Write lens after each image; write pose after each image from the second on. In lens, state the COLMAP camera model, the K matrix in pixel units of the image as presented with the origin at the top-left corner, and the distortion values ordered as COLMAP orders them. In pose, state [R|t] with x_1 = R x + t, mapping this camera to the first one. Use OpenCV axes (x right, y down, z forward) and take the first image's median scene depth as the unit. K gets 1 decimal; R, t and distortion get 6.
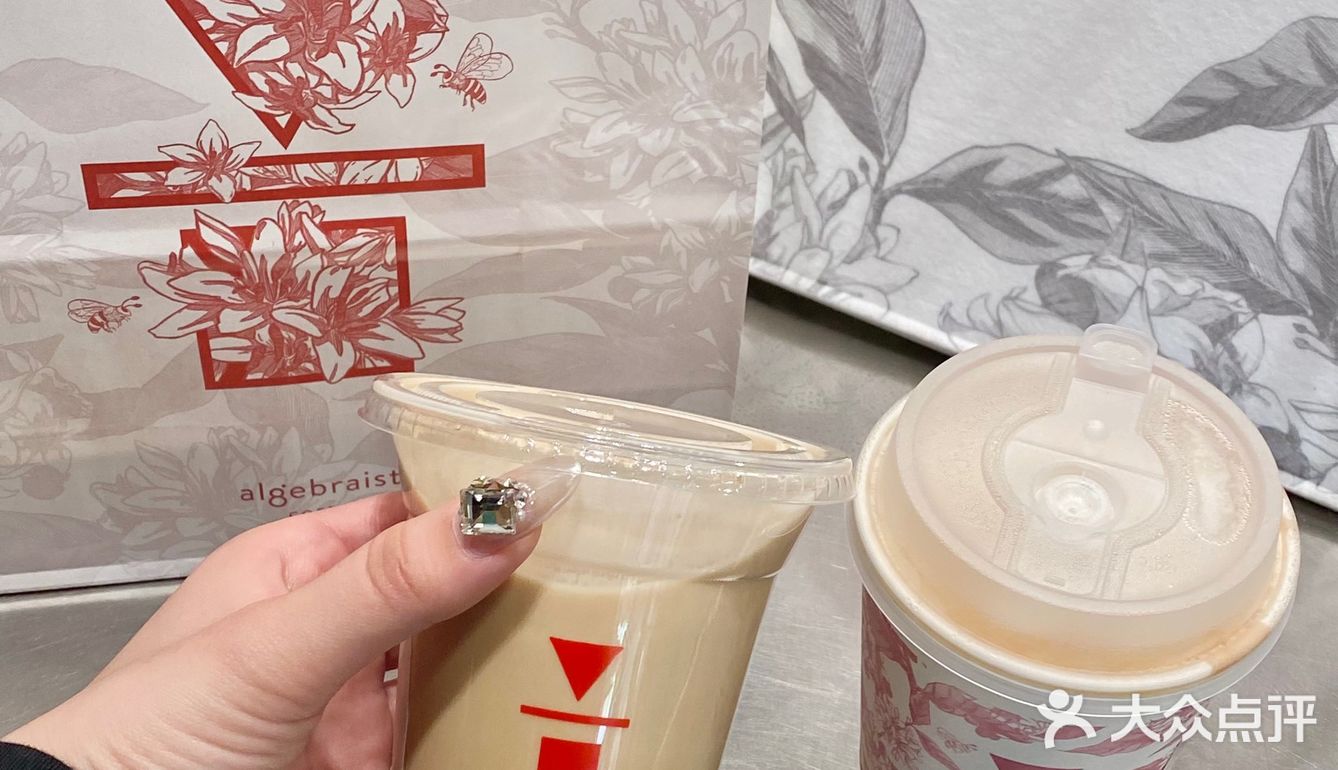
lens RADIAL K [[1972.4, 0, 669.0], [0, 1972.4, 385.0], [0, 0, 1]] dist [0.235774, -0.841723]
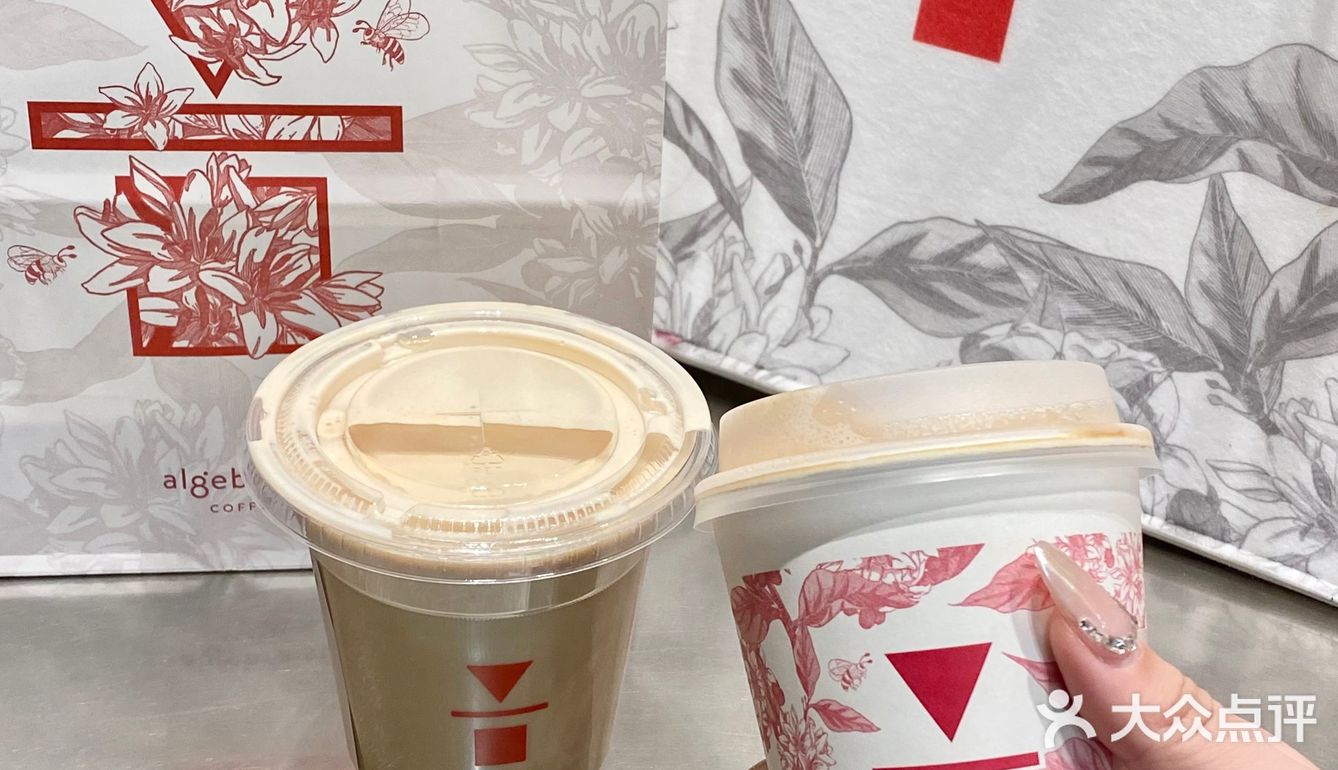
lens RADIAL K [[1953.5, 0, 638.3], [0, 1953.5, 390.1], [0, 0, 1]] dist [0.240748, -0.902763]
pose [[0.997616, 0.030754, -0.061774, 0.097231], [-0.044402, 0.971346, -0.233486, 0.251090], [0.052823, 0.235672, 0.970396, 0.009593]]
